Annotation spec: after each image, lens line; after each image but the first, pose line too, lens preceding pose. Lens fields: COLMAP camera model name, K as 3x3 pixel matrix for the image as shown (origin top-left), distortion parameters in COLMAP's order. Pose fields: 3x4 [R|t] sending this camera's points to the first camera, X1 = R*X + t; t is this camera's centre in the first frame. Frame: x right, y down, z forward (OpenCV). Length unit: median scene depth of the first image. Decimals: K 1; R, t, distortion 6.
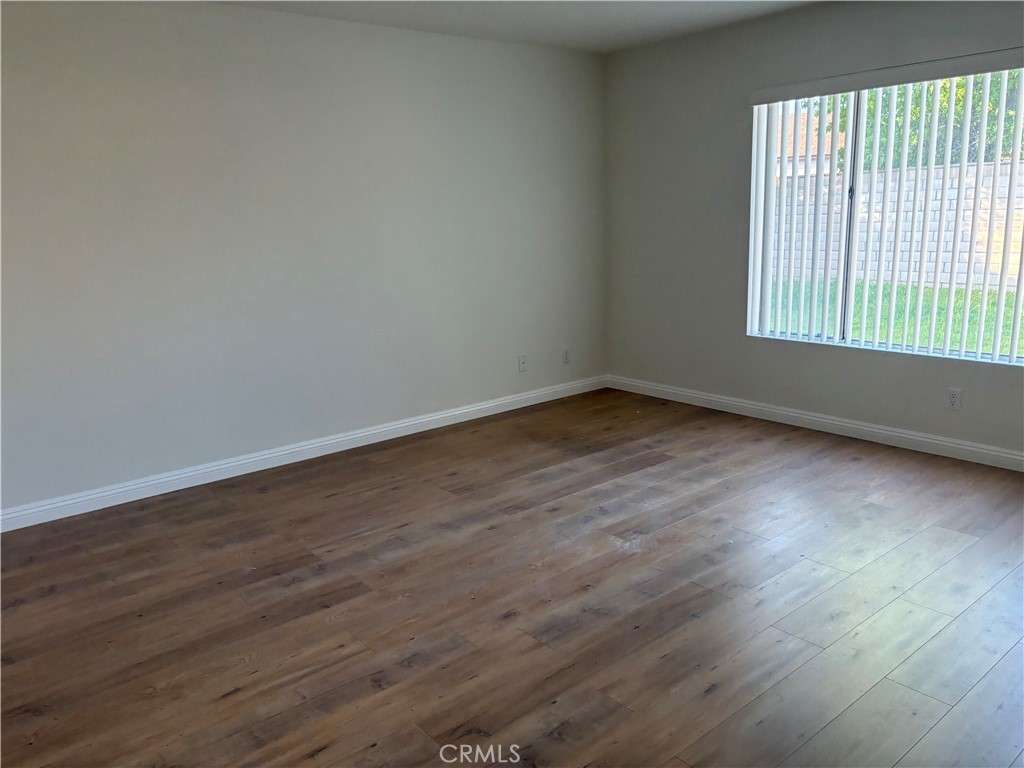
lens RADIAL K [[782.4, 0, 511.5], [0, 782.4, 385.5], [0, 0, 1]] dist [0.046007, -0.062555]
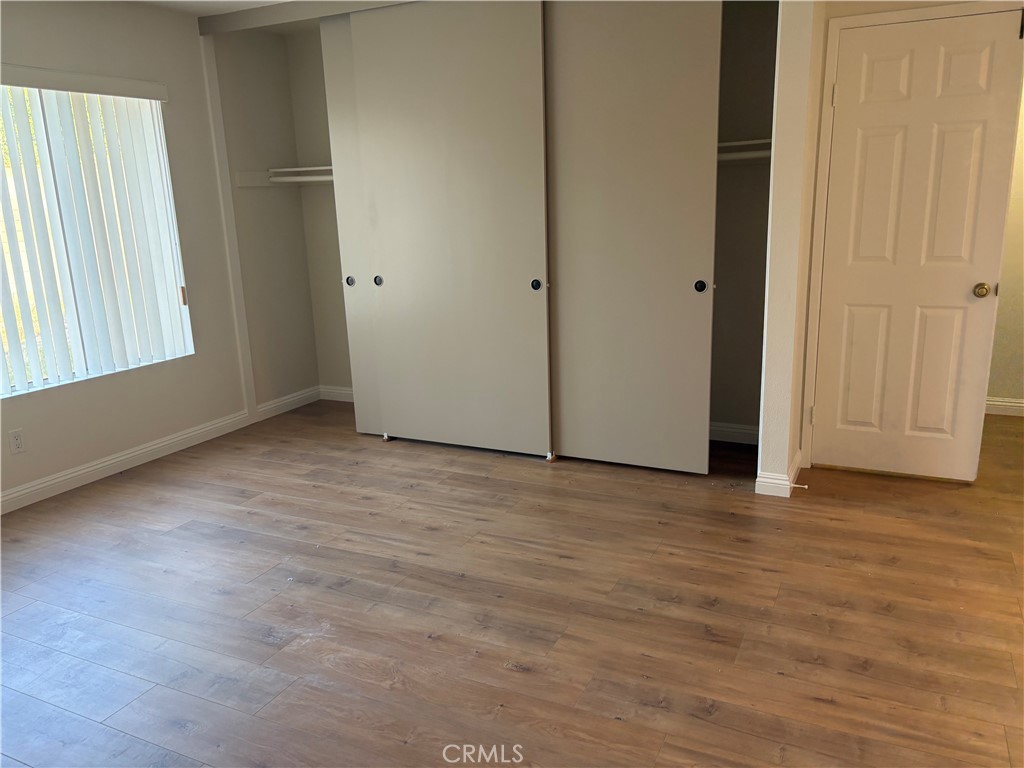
lens RADIAL K [[782.4, 0, 511.5], [0, 782.4, 385.5], [0, 0, 1]] dist [0.046007, -0.062555]
pose [[-0.410181, -0.163256, 0.897273, -0.770890], [0.247672, 0.926934, 0.281874, -0.256739], [-0.877730, 0.337848, -0.339776, 1.290310]]
